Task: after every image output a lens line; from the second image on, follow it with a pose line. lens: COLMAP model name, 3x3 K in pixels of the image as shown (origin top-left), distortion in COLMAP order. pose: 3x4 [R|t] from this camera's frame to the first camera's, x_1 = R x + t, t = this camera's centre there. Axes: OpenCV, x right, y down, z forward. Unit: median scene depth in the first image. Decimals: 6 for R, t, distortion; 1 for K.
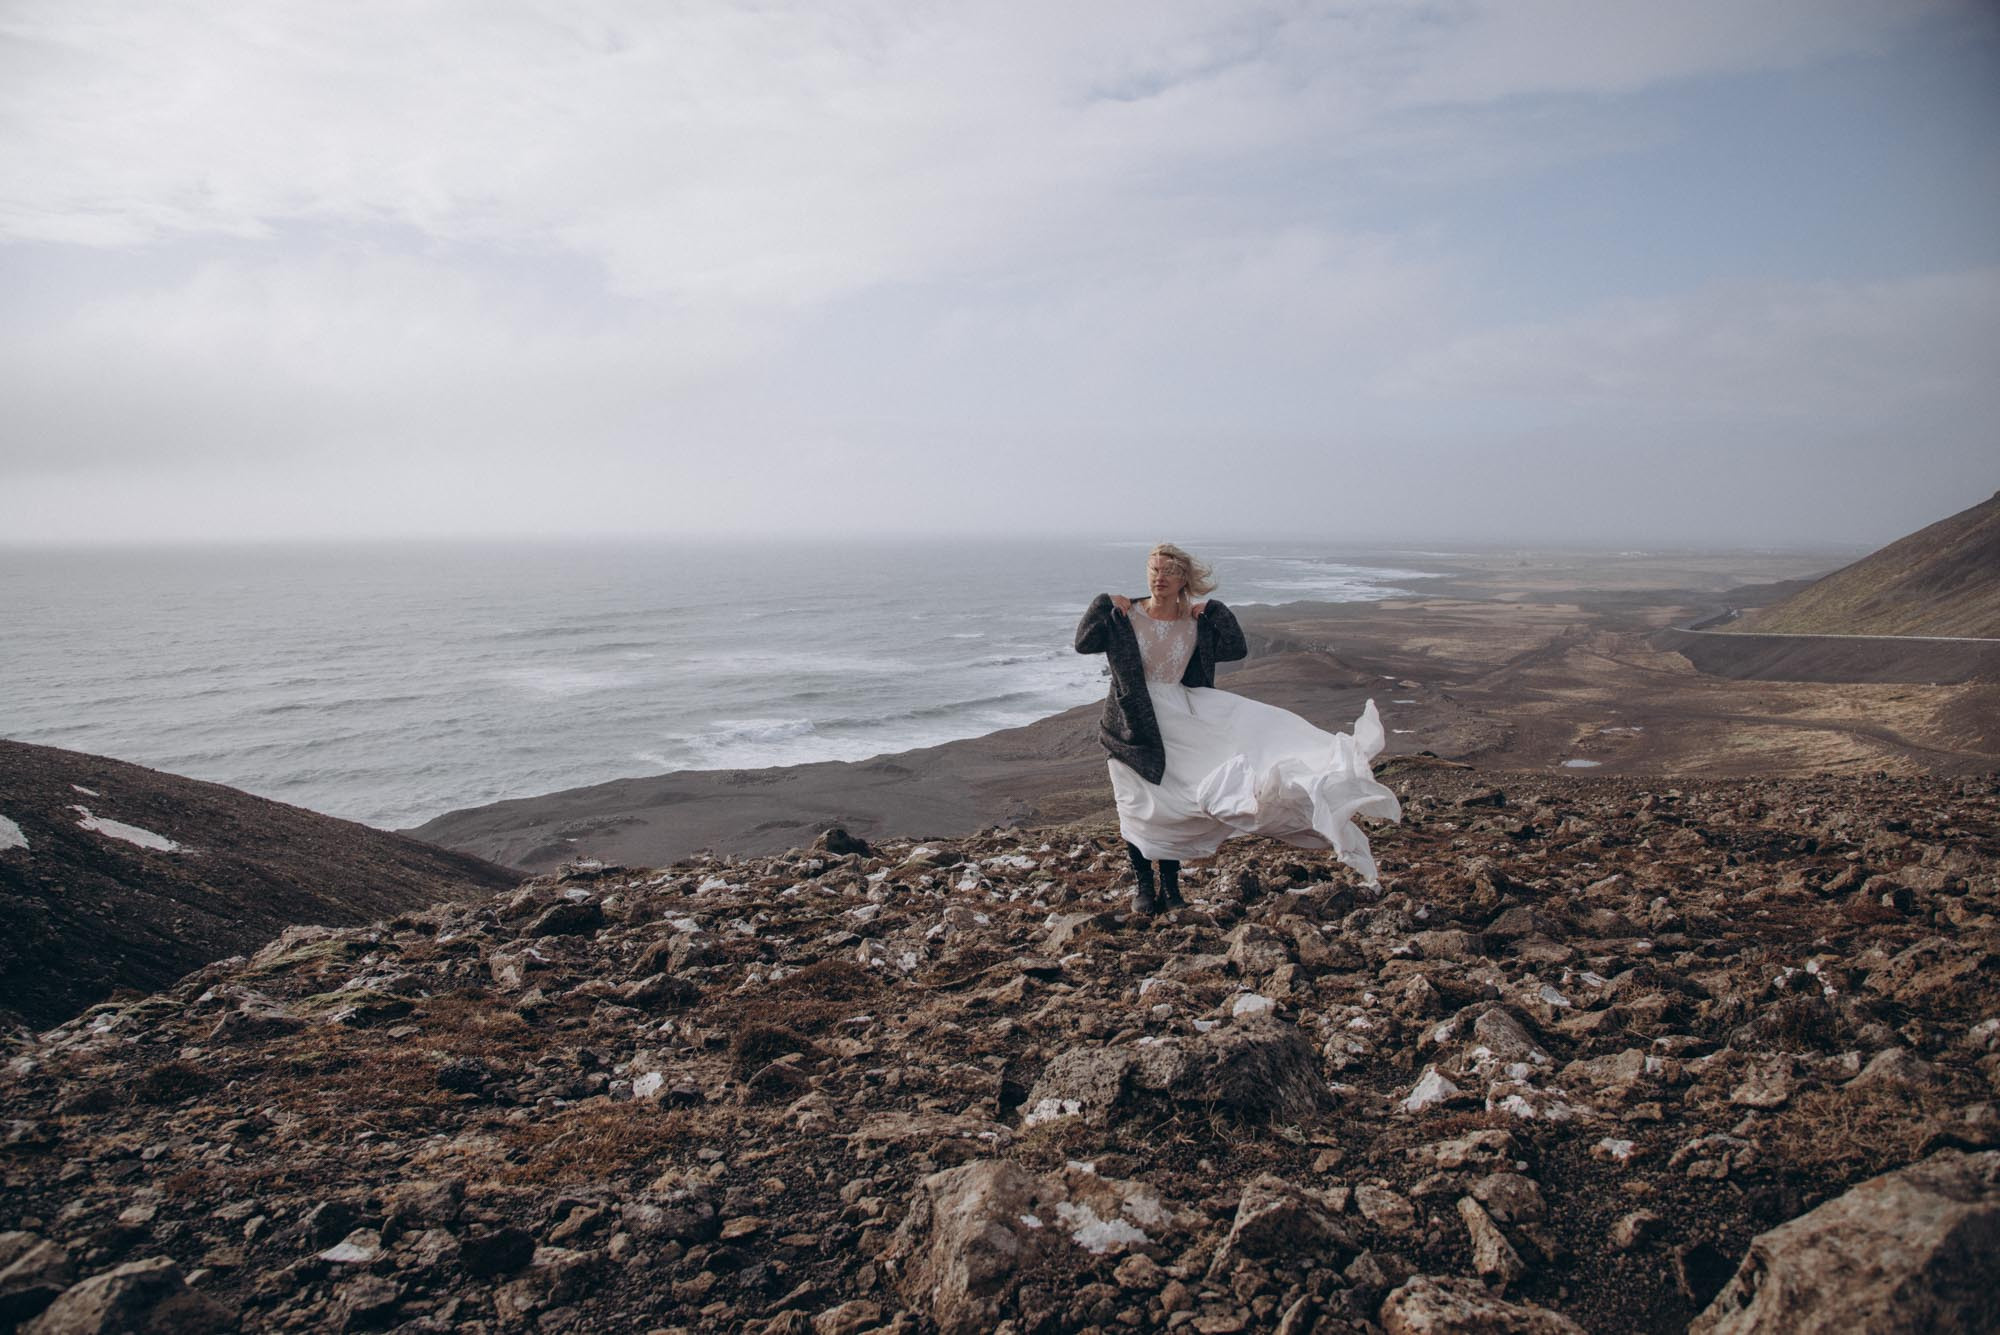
lens RADIAL K [[1409.4, 0, 1000.0], [0, 1409.4, 667.5], [0, 0, 1]] dist [-0.112935, 0.065905]
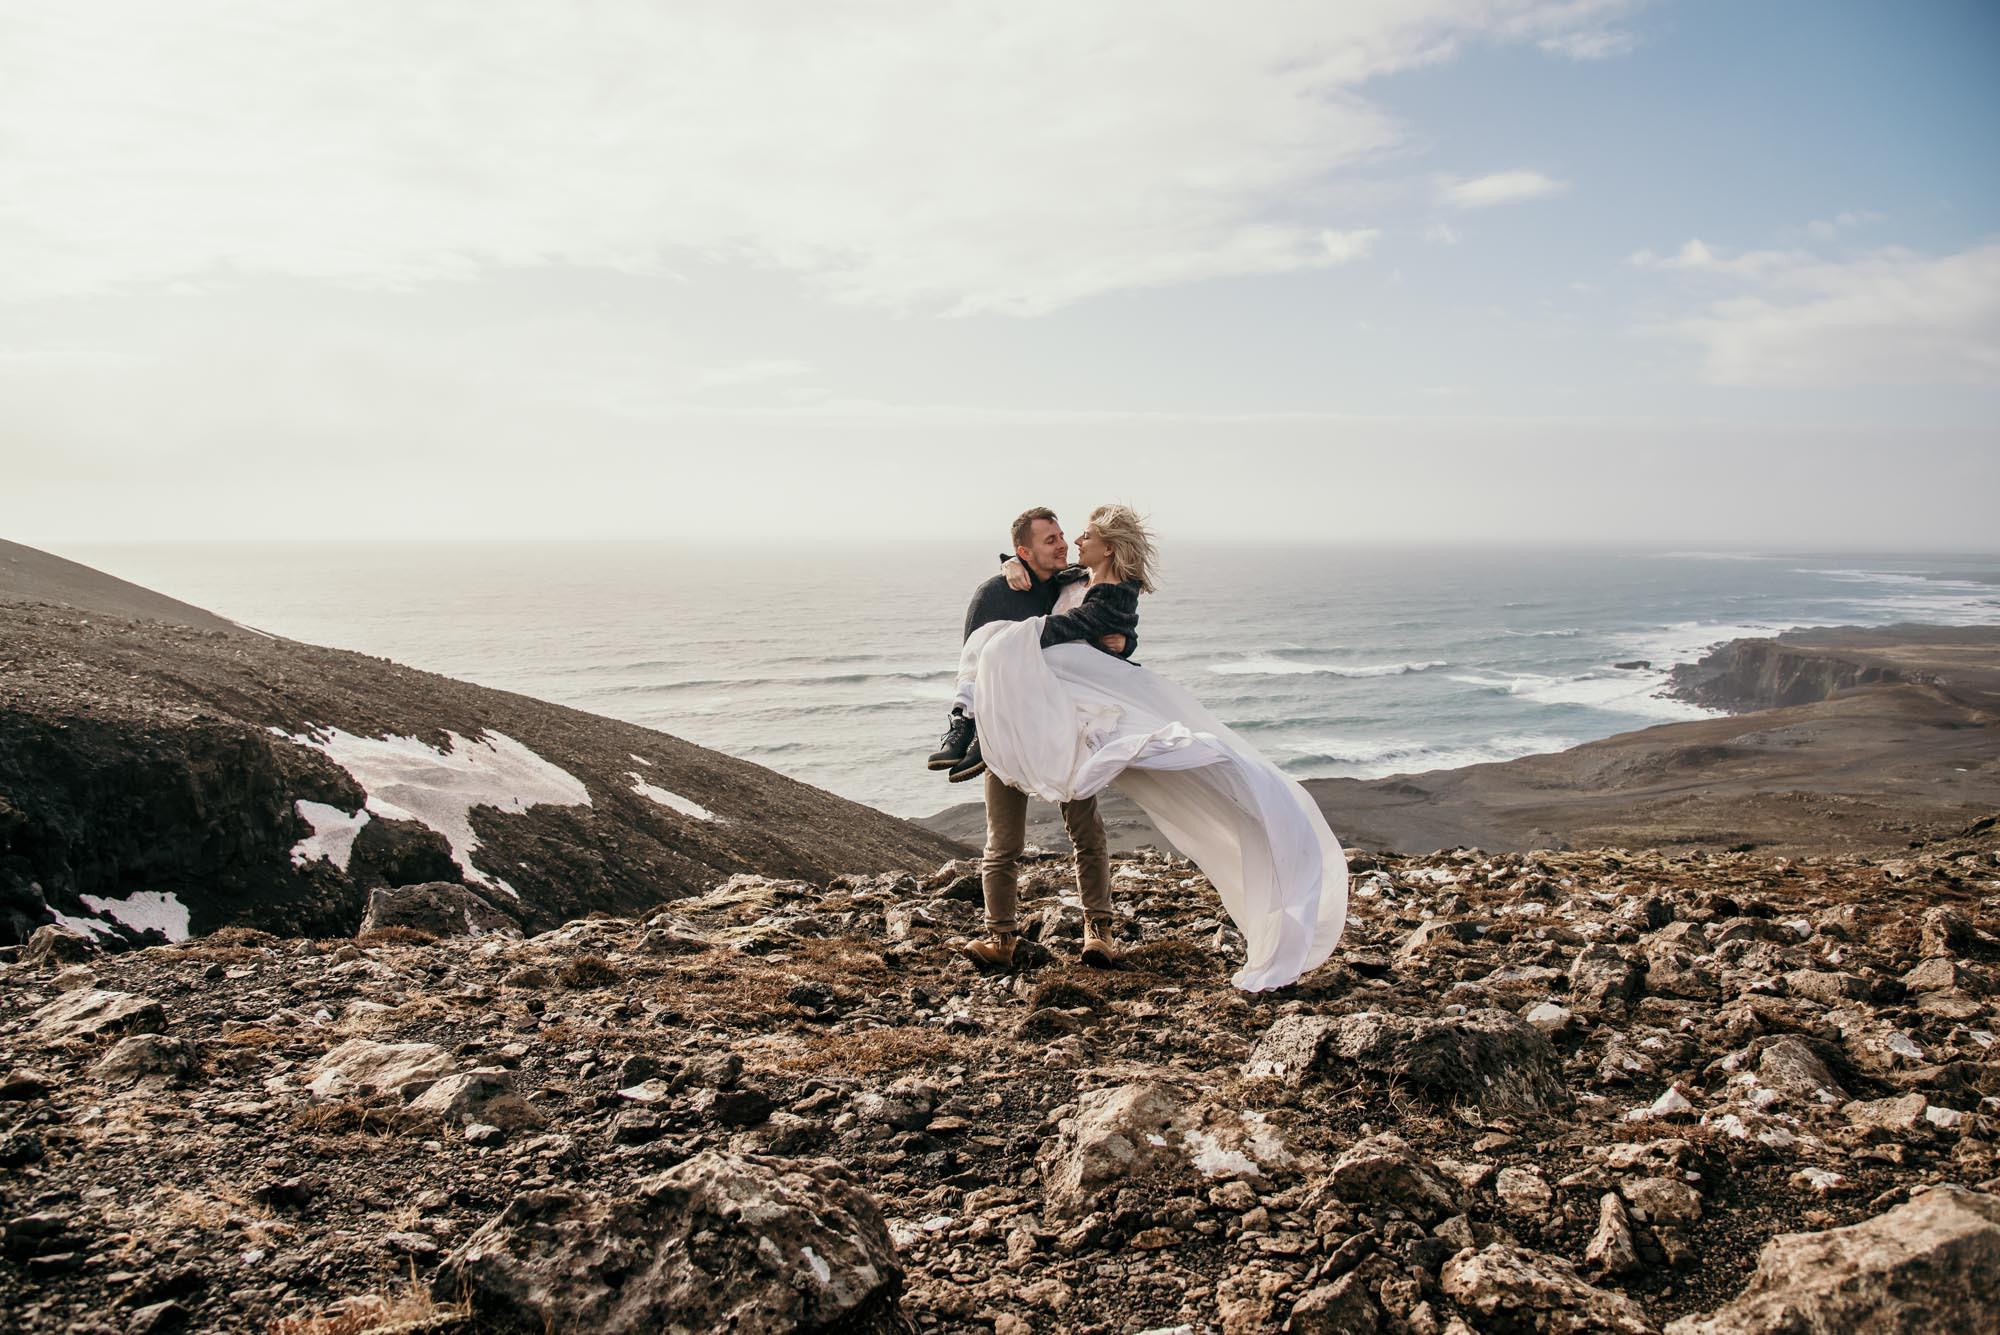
lens RADIAL K [[1451.5, 0, 950.8], [0, 1451.5, 654.9], [0, 0, 1]] dist [-0.125455, 0.065264]
pose [[0.924802, 0.035298, -0.378809, 0.219195], [-0.040466, 0.999165, -0.005688, 0.021388], [0.378291, 0.020590, 0.925458, -0.090045]]
